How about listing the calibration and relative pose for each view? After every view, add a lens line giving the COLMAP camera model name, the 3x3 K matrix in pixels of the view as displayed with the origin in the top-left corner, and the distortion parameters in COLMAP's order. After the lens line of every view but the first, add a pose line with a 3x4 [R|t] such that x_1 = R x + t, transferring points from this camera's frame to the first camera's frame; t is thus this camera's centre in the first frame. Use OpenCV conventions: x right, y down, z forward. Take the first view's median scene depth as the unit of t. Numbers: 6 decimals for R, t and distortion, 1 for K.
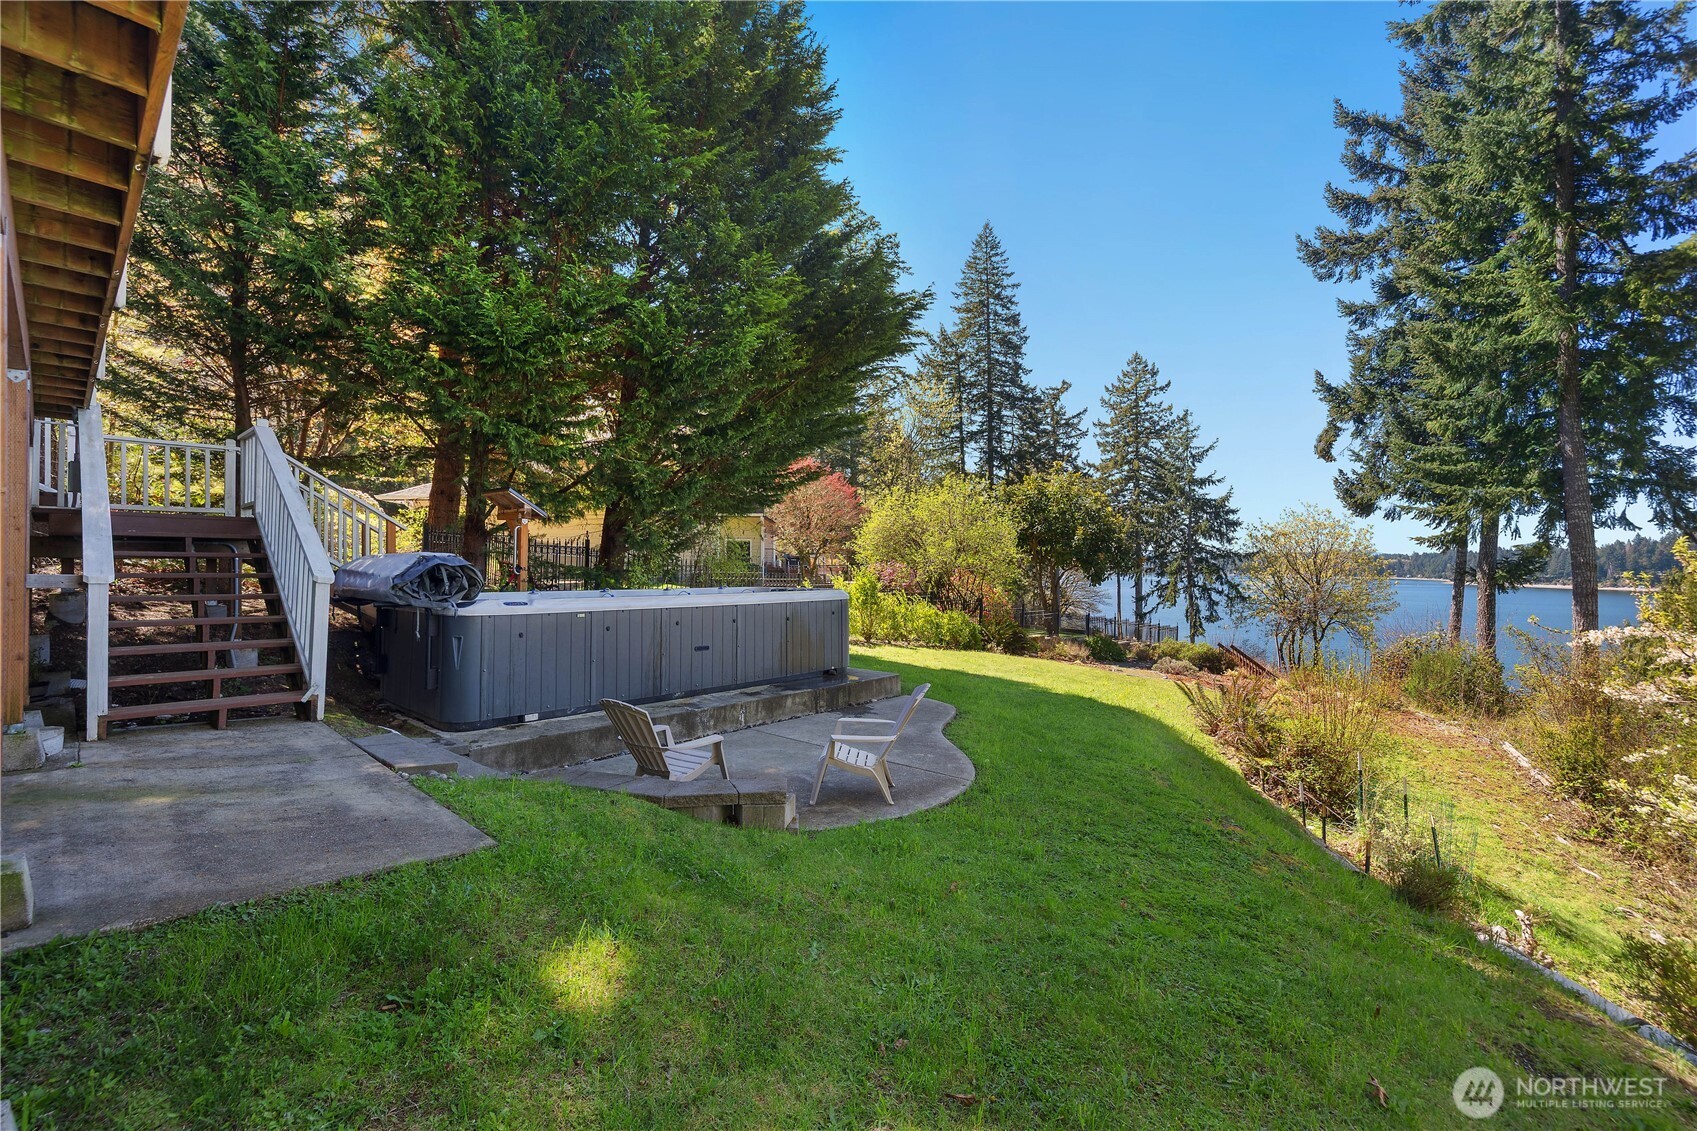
lens RADIAL K [[737.7, 0, 841.1], [0, 737.7, 560.0], [0, 0, 1]] dist [0.013054, 0.001307]
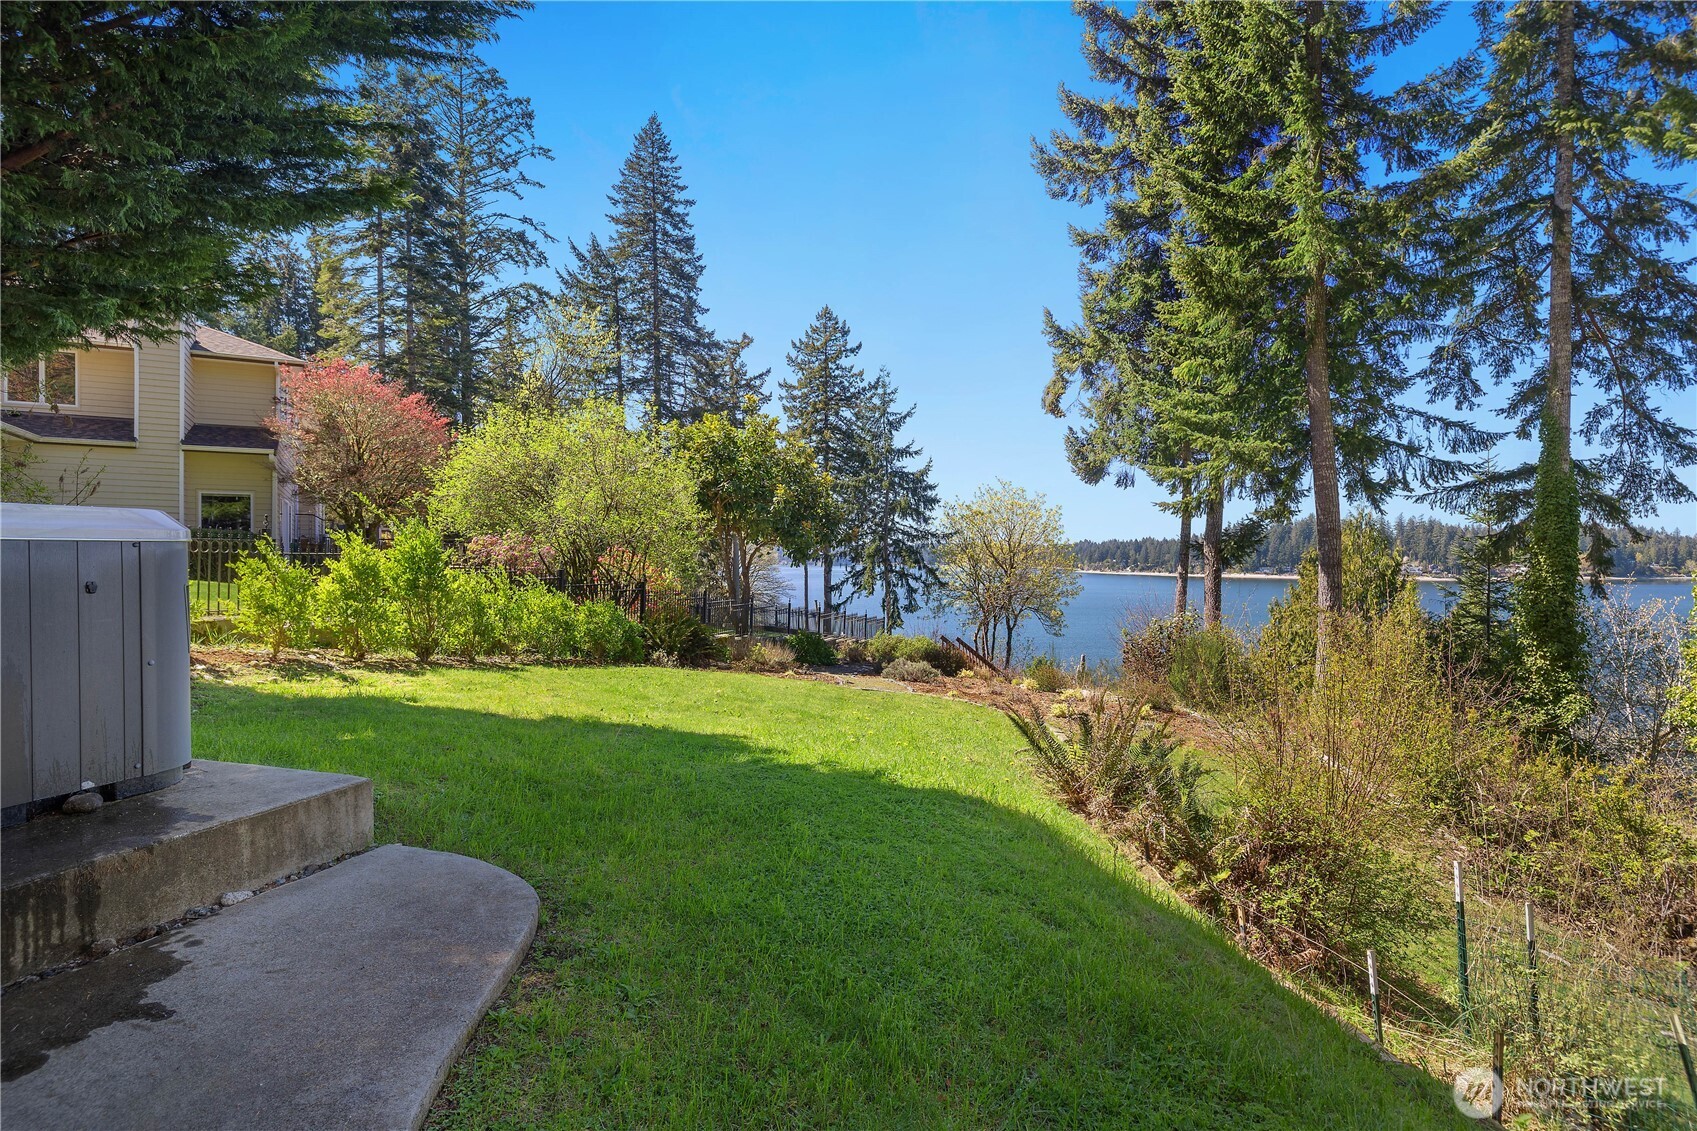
lens RADIAL K [[835.2, 0, 853.8], [0, 835.2, 562.5], [0, 0, 1]] dist [0.004777, 0.000691]
pose [[0.908912, -0.001479, 0.416985, 0.025521], [-0.004491, 0.999901, 0.013334, 0.011803], [-0.416963, -0.013992, 0.908816, 0.124946]]
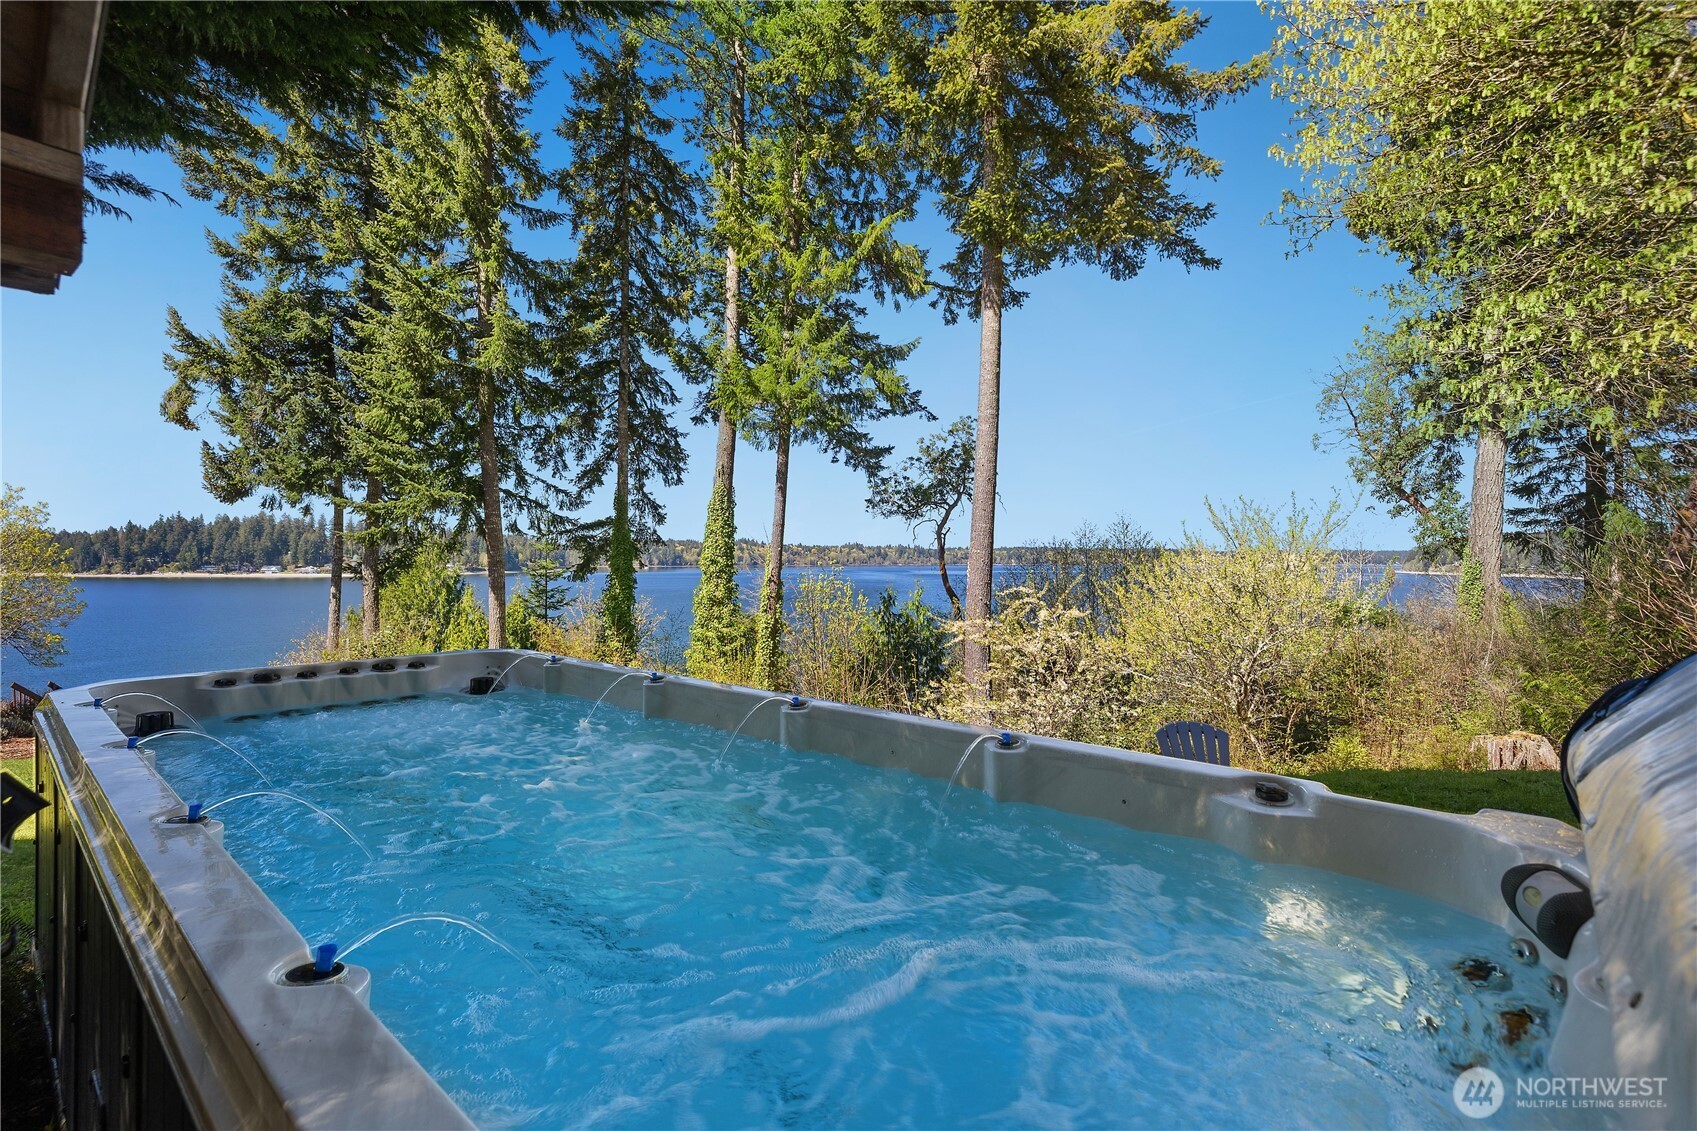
lens RADIAL K [[788.2, 0, 846.4], [0, 788.2, 562.9], [0, 0, 1]] dist [-0.000258, 0.000044]
pose [[-0.017114, -0.005829, 0.999837, -0.105937], [-0.017190, 0.999837, 0.005535, -0.003978], [-0.999706, -0.017092, -0.017211, 0.172034]]
